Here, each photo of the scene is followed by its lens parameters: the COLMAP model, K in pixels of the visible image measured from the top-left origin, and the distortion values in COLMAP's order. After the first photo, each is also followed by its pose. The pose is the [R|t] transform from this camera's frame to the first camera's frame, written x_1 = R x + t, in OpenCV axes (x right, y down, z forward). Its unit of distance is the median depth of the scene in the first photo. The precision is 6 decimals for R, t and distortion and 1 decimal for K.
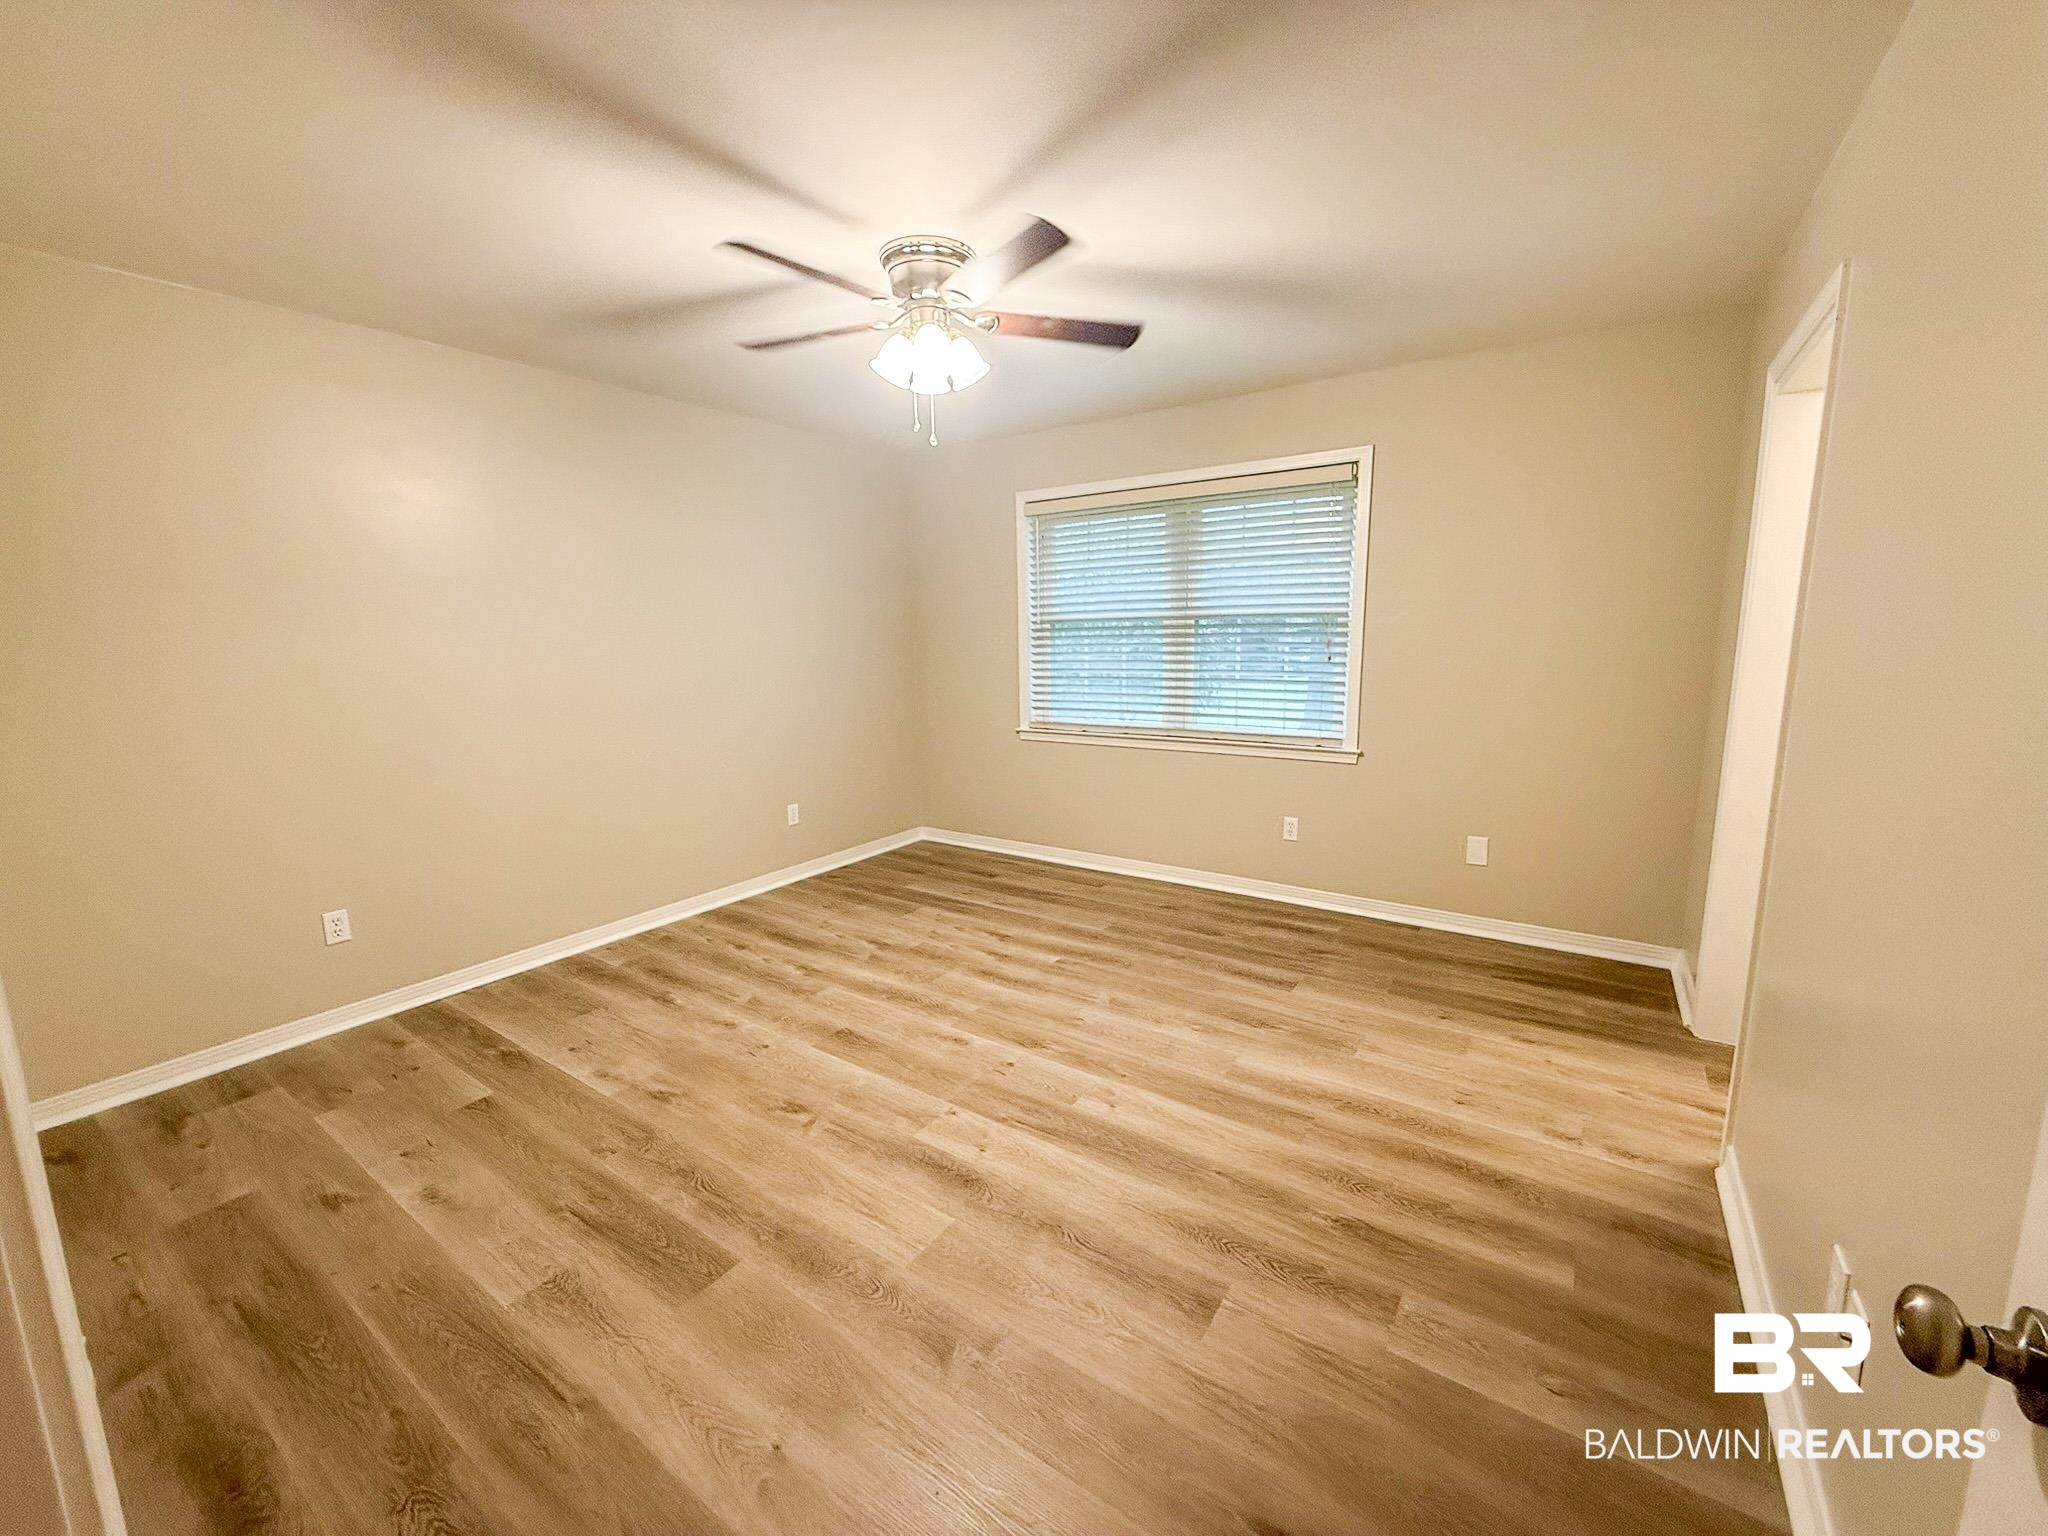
lens RADIAL K [[828.2, 0, 1019.2], [0, 828.2, 769.3], [0, 0, 1]] dist [0.001972, -0.000499]
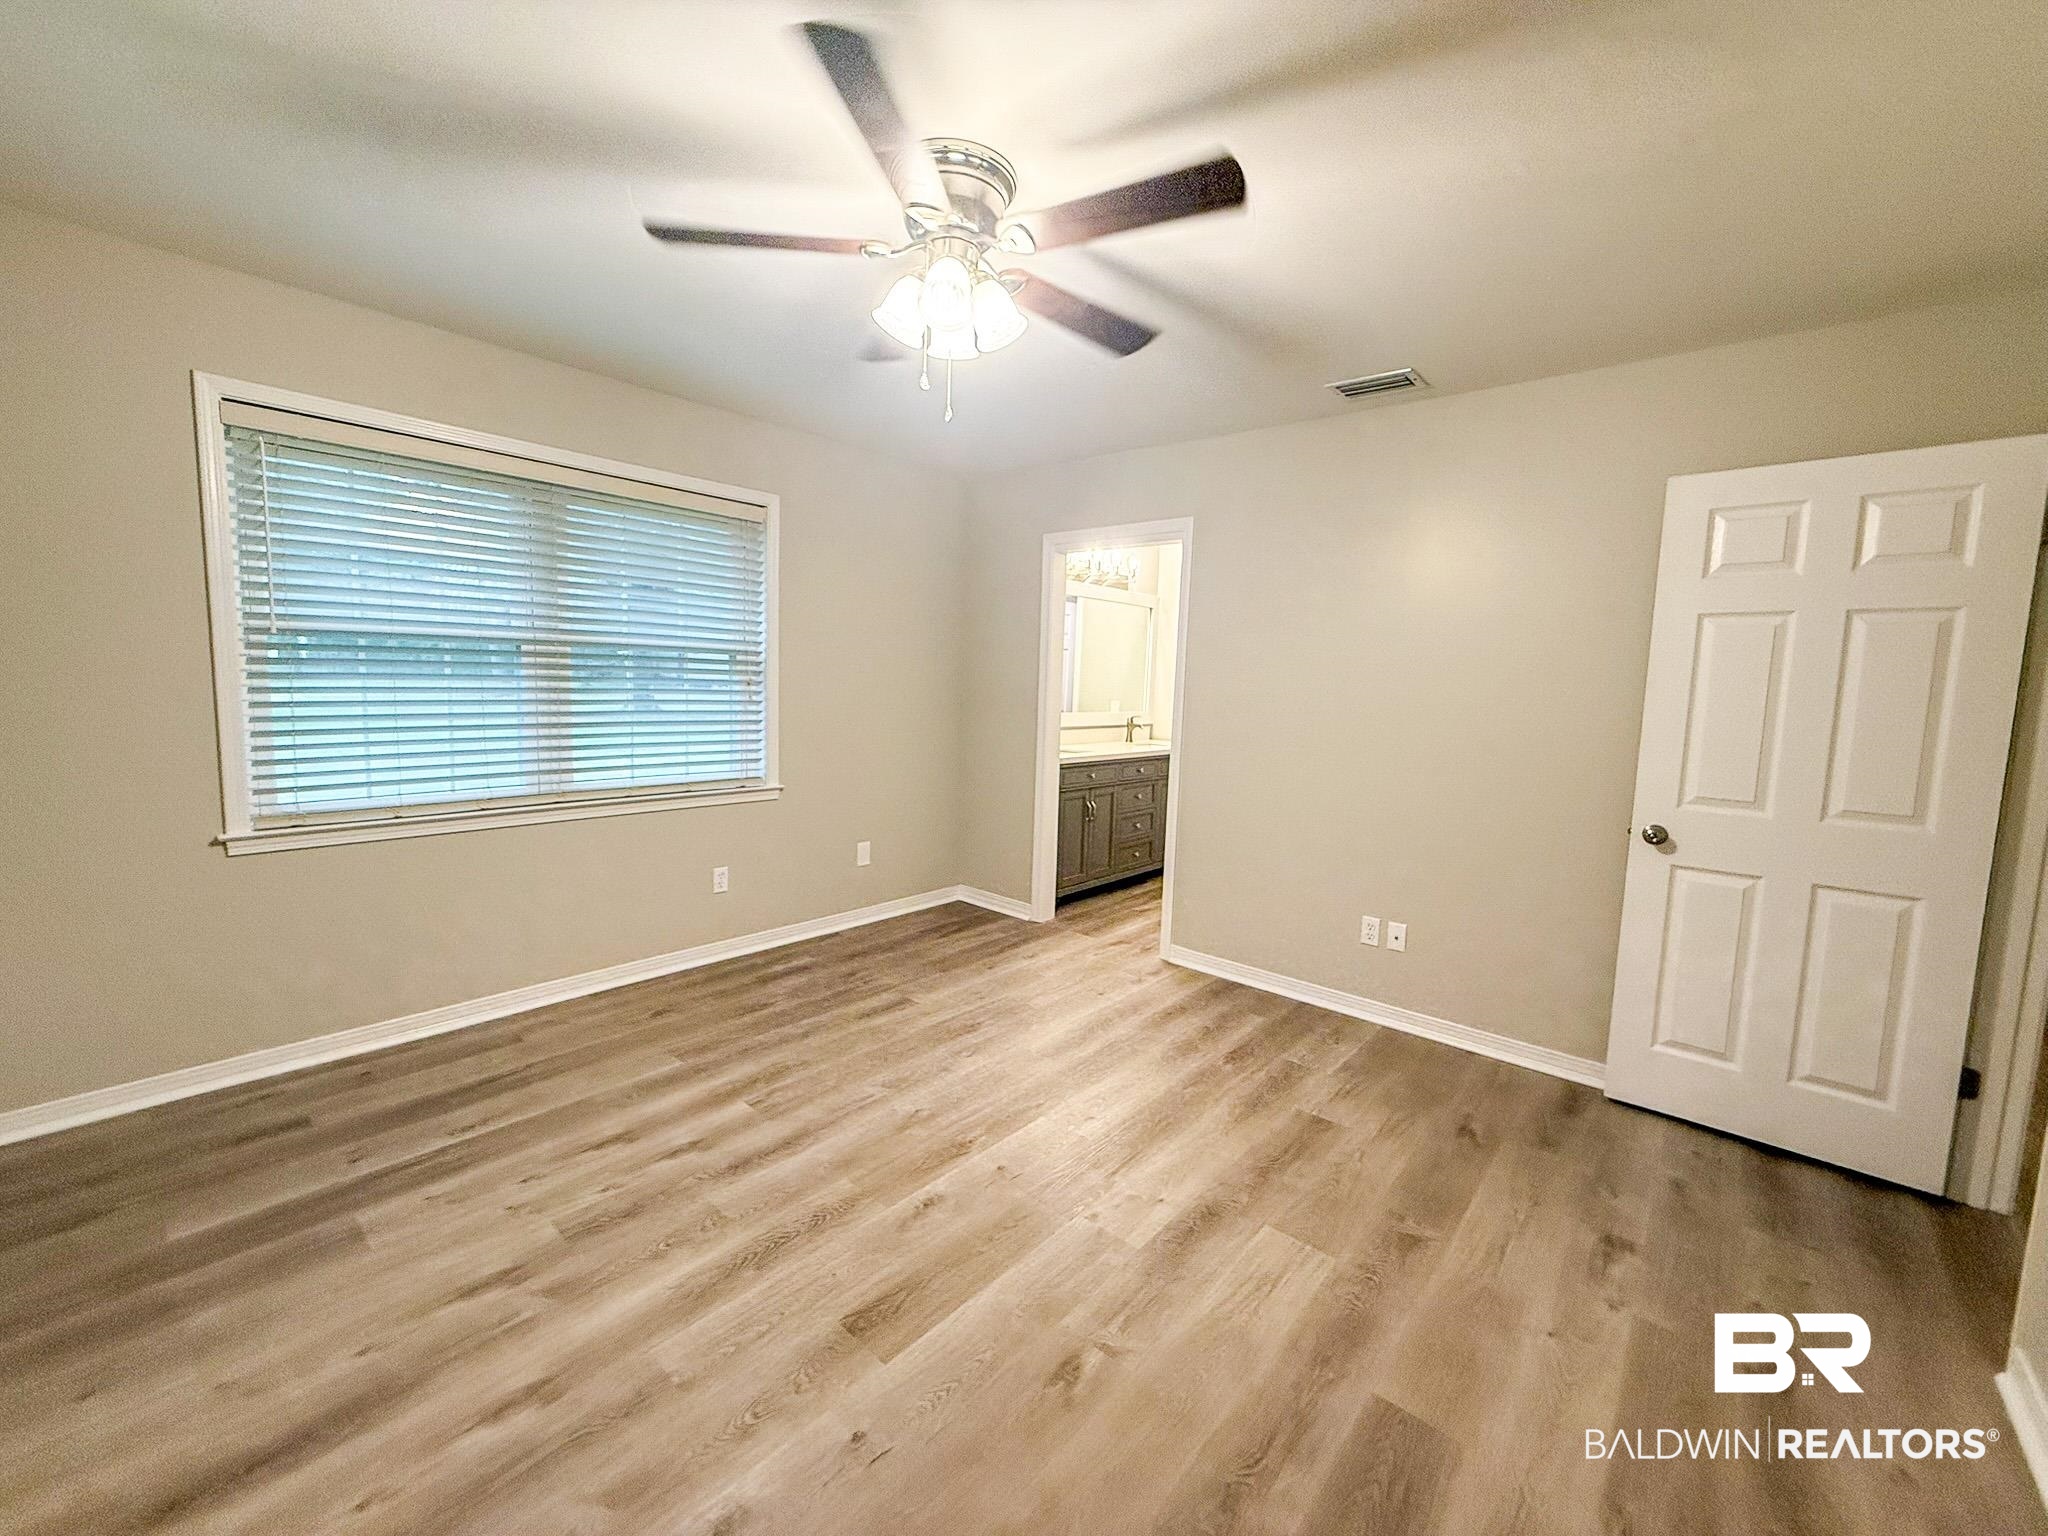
lens RADIAL K [[828.2, 0, 1020.7], [0, 828.2, 761.2], [0, 0, 1]] dist [0.001972, -0.000499]
pose [[0.097862, -0.080152, 0.991967, -0.620932], [0.132237, 0.988960, 0.066863, -0.087150], [-0.986375, 0.124631, 0.107381, 0.626607]]
